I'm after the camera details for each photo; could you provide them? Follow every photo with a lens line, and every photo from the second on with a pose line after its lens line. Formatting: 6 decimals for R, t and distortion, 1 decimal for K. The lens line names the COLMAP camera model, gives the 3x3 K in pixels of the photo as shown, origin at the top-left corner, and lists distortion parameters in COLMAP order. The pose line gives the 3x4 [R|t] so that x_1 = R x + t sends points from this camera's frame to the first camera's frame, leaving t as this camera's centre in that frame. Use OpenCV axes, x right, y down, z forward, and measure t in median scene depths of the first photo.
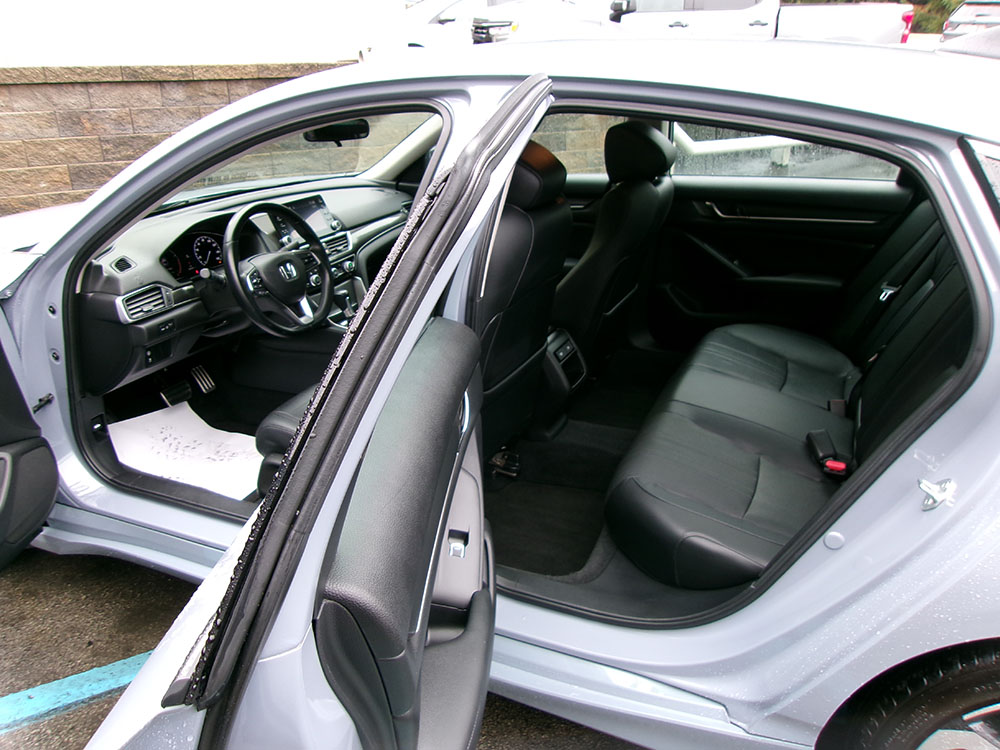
lens RADIAL K [[771.0, 0, 500.6], [0, 771.0, 375.9], [0, 0, 1]] dist [-0.021505, 0.046228]
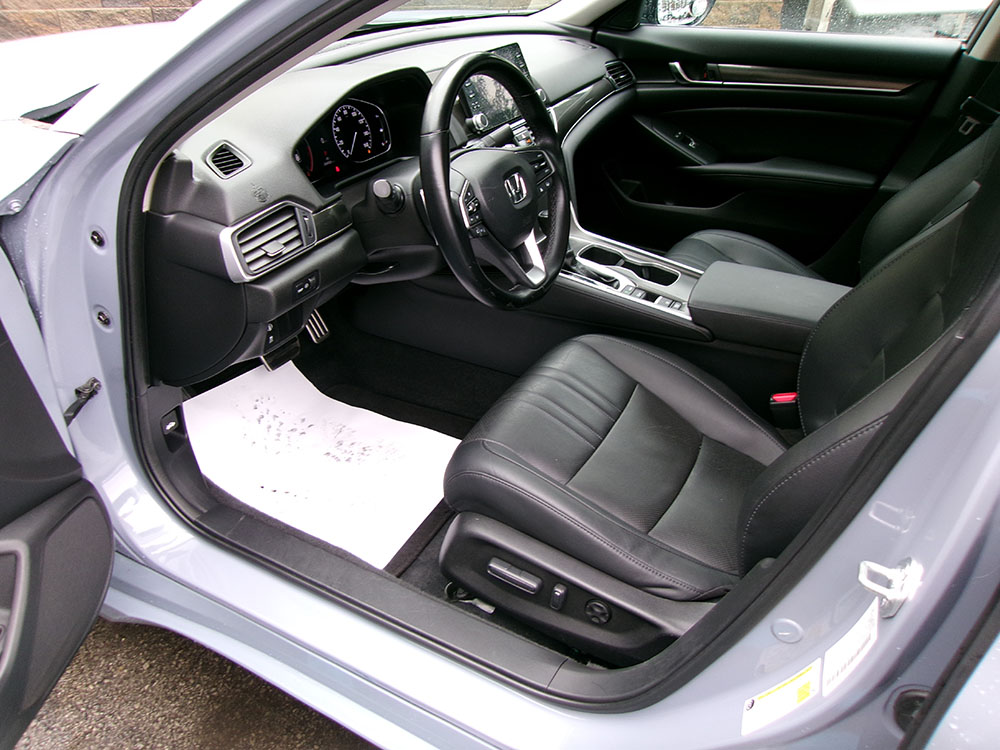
lens RADIAL K [[771.0, 0, 500.3], [0, 771.0, 372.1], [0, 0, 1]] dist [-0.021505, 0.046228]
pose [[0.996666, 0.079704, -0.017435, -0.279766], [-0.075640, 0.982756, 0.168729, -0.103329], [0.030583, -0.166847, 0.985508, 0.454374]]
